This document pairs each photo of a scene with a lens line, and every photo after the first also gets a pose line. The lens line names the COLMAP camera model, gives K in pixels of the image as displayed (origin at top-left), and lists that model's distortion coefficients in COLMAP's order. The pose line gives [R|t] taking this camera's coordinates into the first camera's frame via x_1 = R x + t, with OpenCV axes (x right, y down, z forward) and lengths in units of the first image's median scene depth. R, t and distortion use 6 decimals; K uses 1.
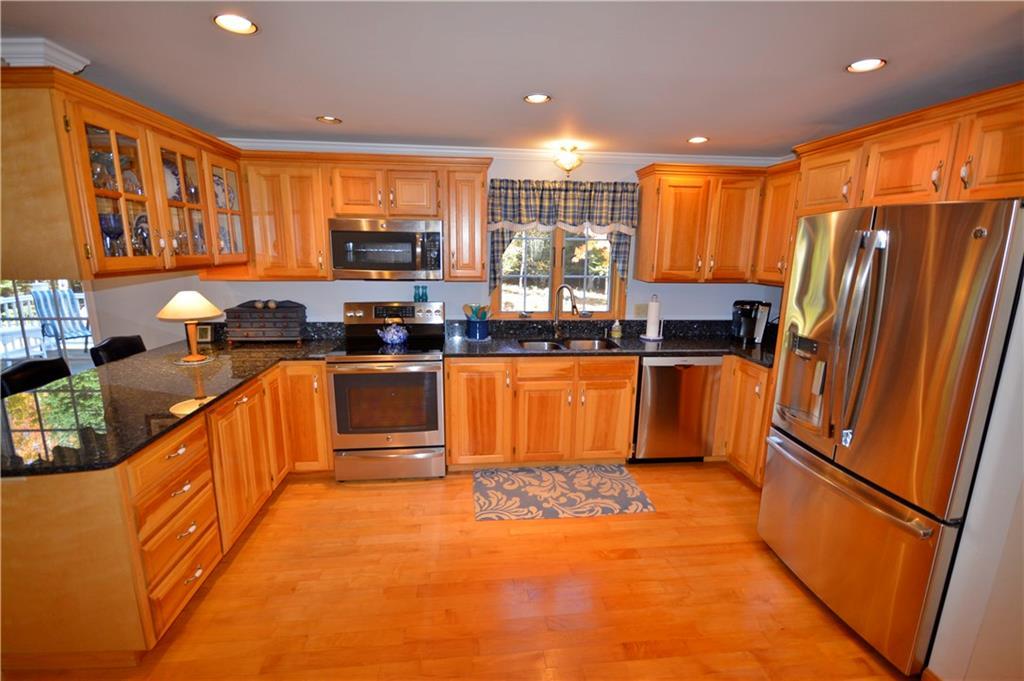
lens RADIAL K [[454.1, 0, 511.4], [0, 454.1, 339.6], [0, 0, 1]] dist [-0.001149, -0.000192]
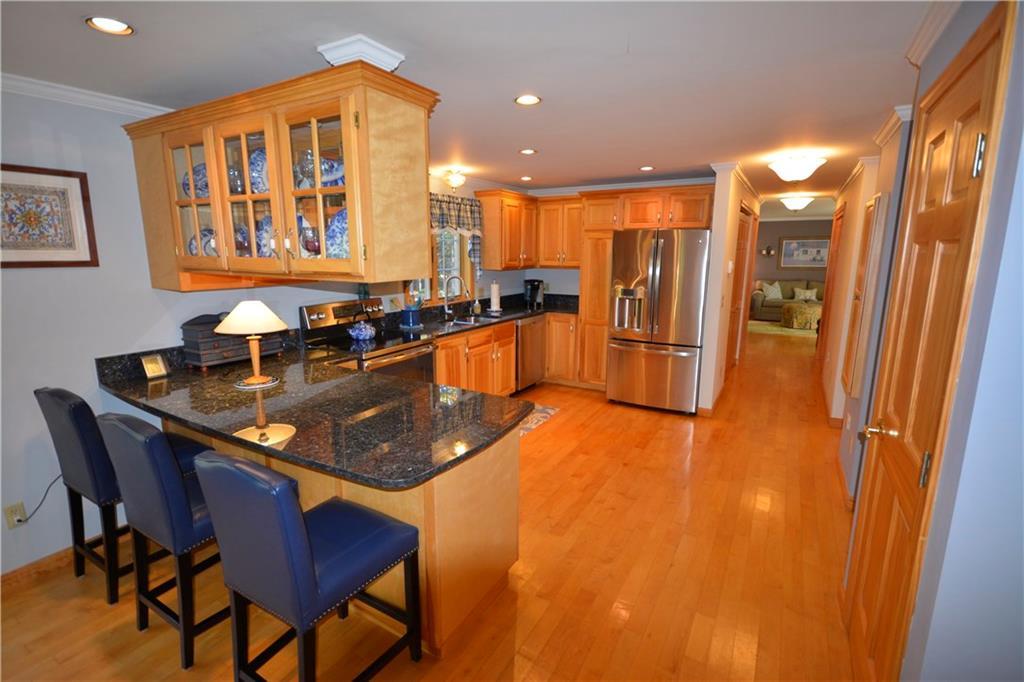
lens RADIAL K [[475.0, 0, 513.8], [0, 475.0, 333.6], [0, 0, 1]] dist [-0.000912, -0.000876]
pose [[0.606558, -0.151941, 0.780385, -0.899213], [0.160550, 0.984755, 0.066943, -0.022821], [-0.778660, 0.084686, 0.621705, 0.048483]]
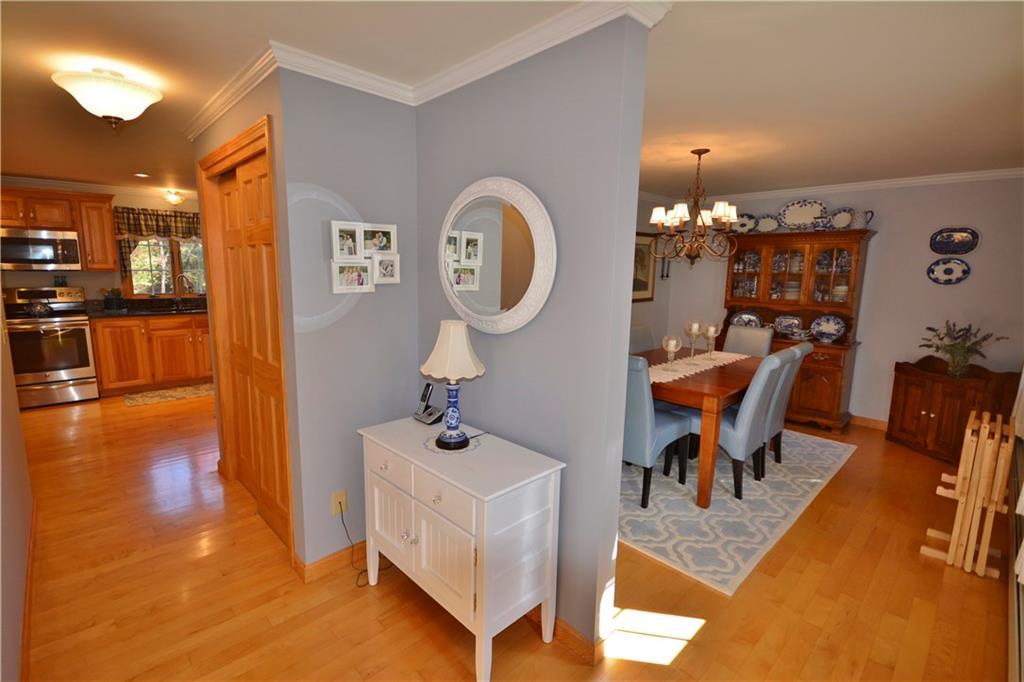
lens RADIAL K [[475.0, 0, 512.2], [0, 475.0, 340.0], [0, 0, 1]] dist [-0.000912, -0.000876]
pose [[0.793832, -0.094387, 0.600768, 0.016308], [0.122323, 0.992474, -0.005705, 0.273300], [-0.595708, 0.078017, 0.799403, -1.066548]]
